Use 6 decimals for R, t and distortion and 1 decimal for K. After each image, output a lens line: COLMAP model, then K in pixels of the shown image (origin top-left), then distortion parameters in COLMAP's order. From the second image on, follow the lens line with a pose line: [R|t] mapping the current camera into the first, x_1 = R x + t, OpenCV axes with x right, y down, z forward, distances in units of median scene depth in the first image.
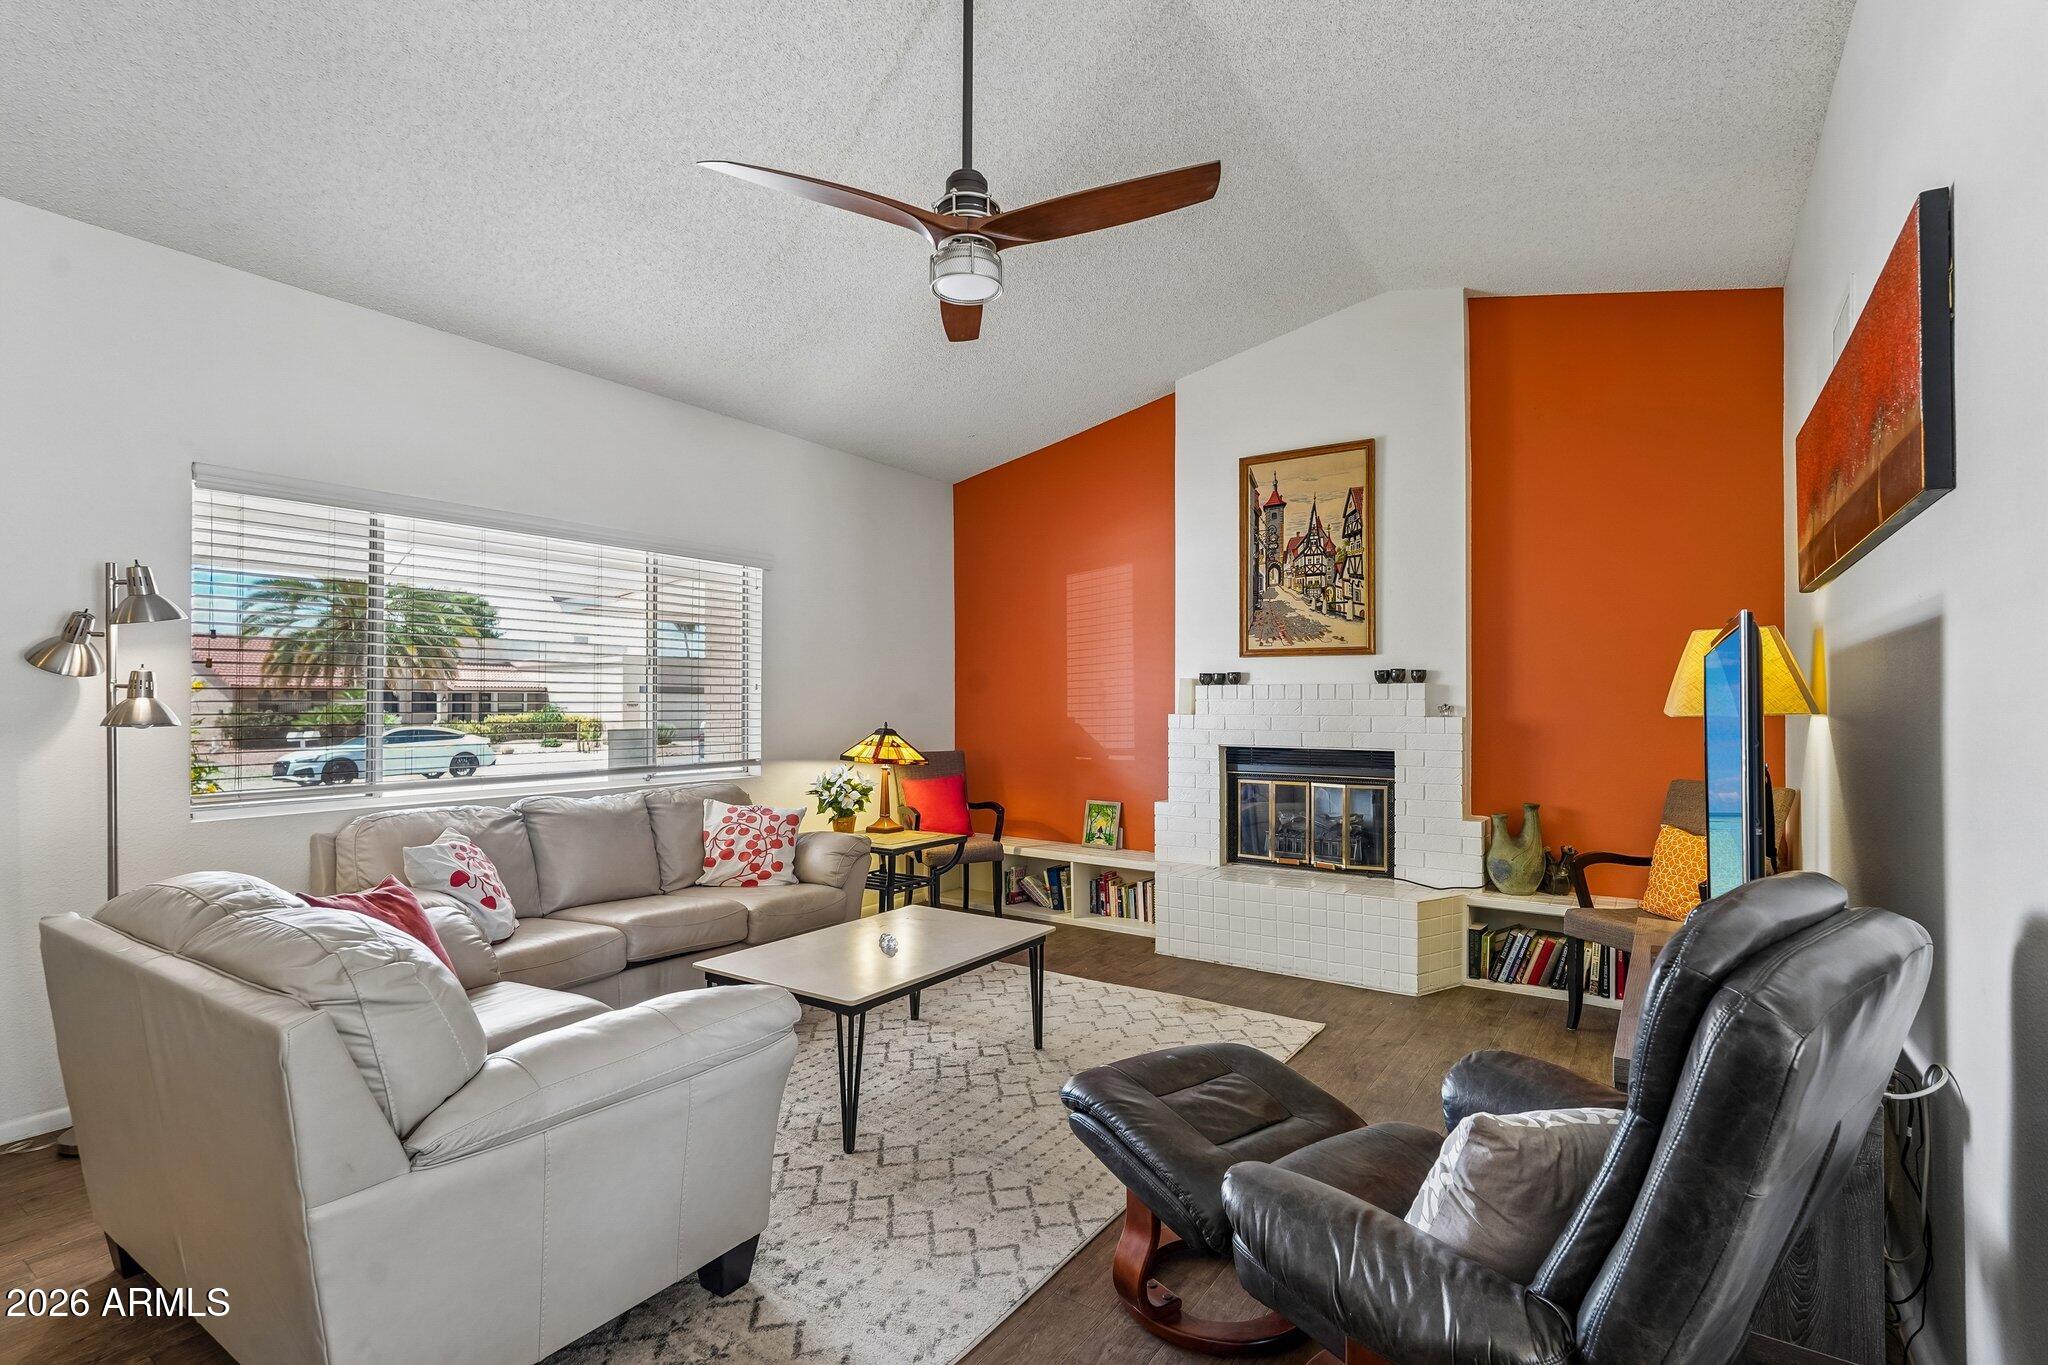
lens RADIAL K [[972.1, 0, 1033.8], [0, 972.1, 689.7], [0, 0, 1]] dist [0.004899, 0.002501]
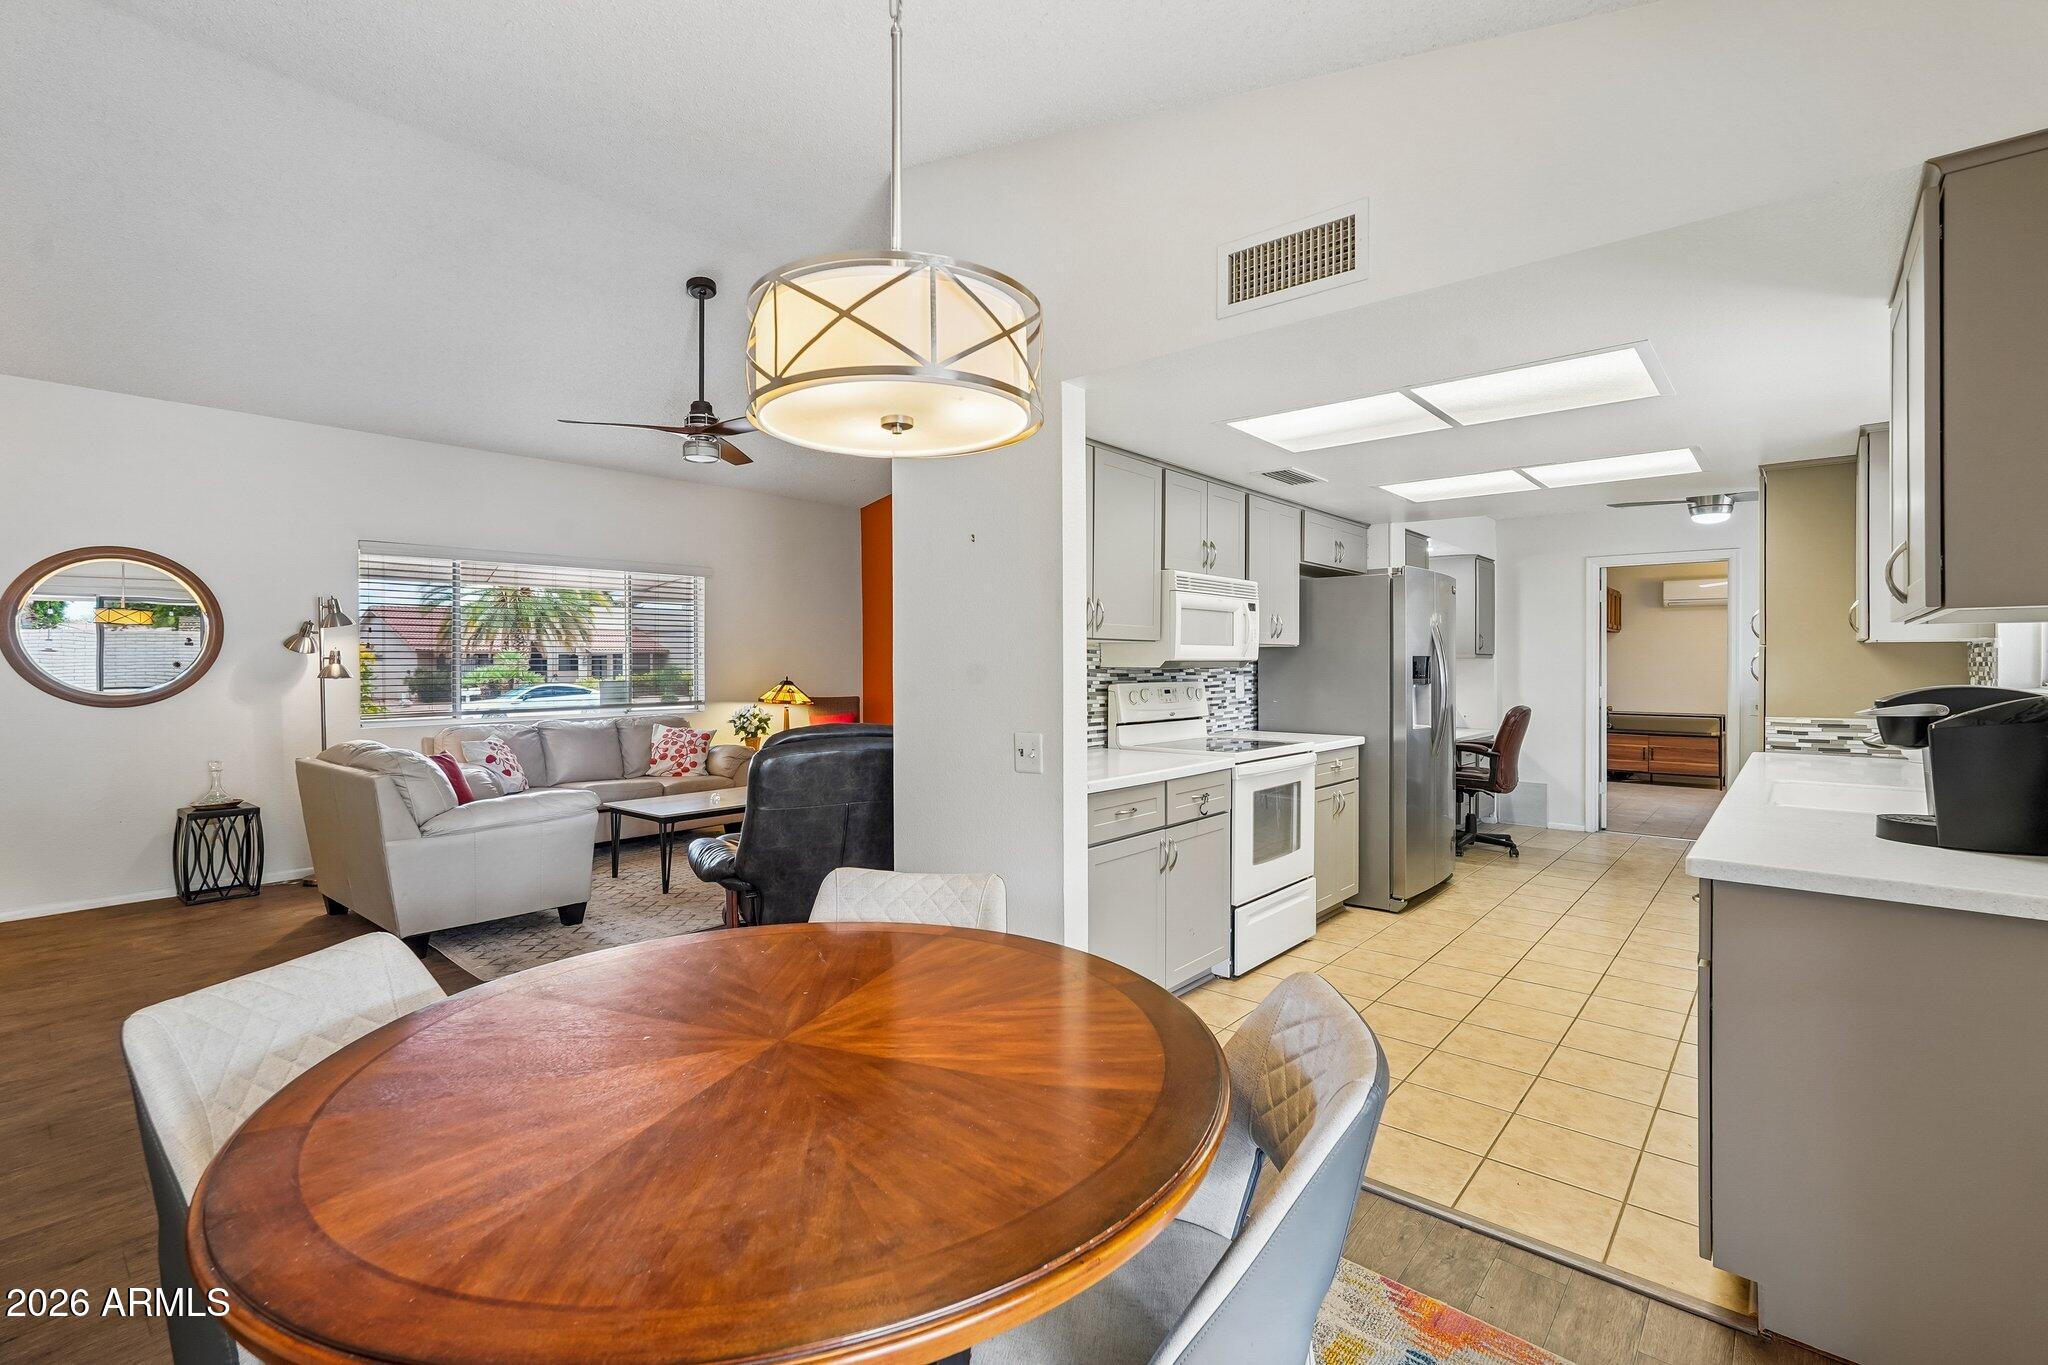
lens RADIAL K [[903.2, 0, 1016.7], [0, 903.2, 659.5], [0, 0, 1]] dist [-0.009582, 0.003504]
pose [[0.994845, -0.005312, -0.101265, 0.432974], [0.006517, 0.999912, 0.011571, -0.008458], [0.101195, -0.012171, 0.994792, -0.452121]]
